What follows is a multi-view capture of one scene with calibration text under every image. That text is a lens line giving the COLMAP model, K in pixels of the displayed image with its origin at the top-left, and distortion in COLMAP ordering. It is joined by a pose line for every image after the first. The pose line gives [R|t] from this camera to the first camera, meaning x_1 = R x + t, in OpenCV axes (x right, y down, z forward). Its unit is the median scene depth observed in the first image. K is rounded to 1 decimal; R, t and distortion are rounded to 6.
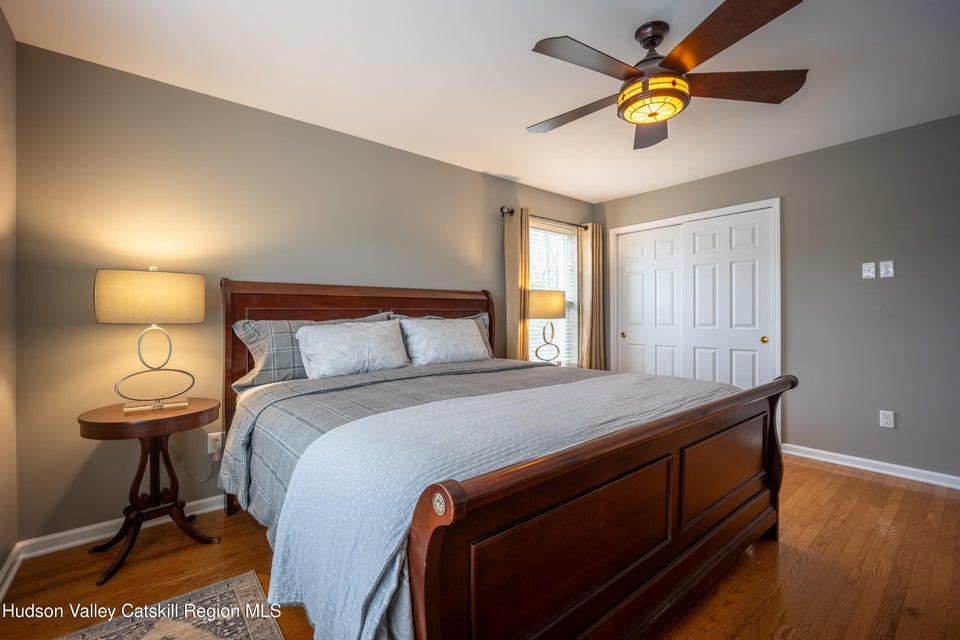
lens RADIAL K [[415.6, 0, 482.1], [0, 415.6, 314.2], [0, 0, 1]] dist [-0.013410, 0.003411]
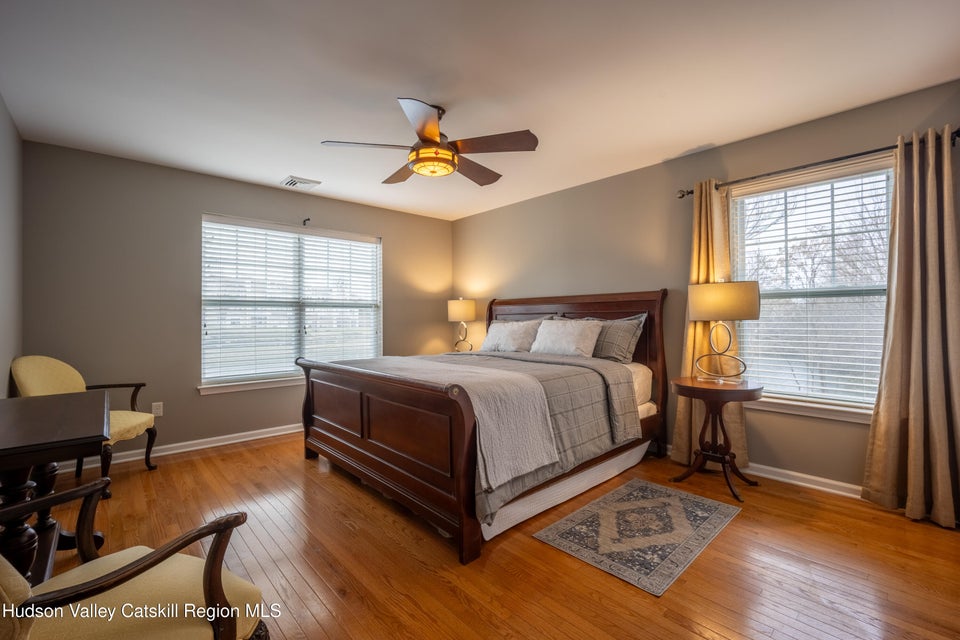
lens RADIAL K [[415.6, 0, 482.1], [0, 415.6, 314.2], [0, 0, 1]] dist [-0.013410, 0.003411]
pose [[0.050287, 0.001038, -0.998734, 0.905606], [0.011723, 0.999930, 0.001629, -0.008368], [0.998666, -0.011790, 0.050271, 0.551837]]
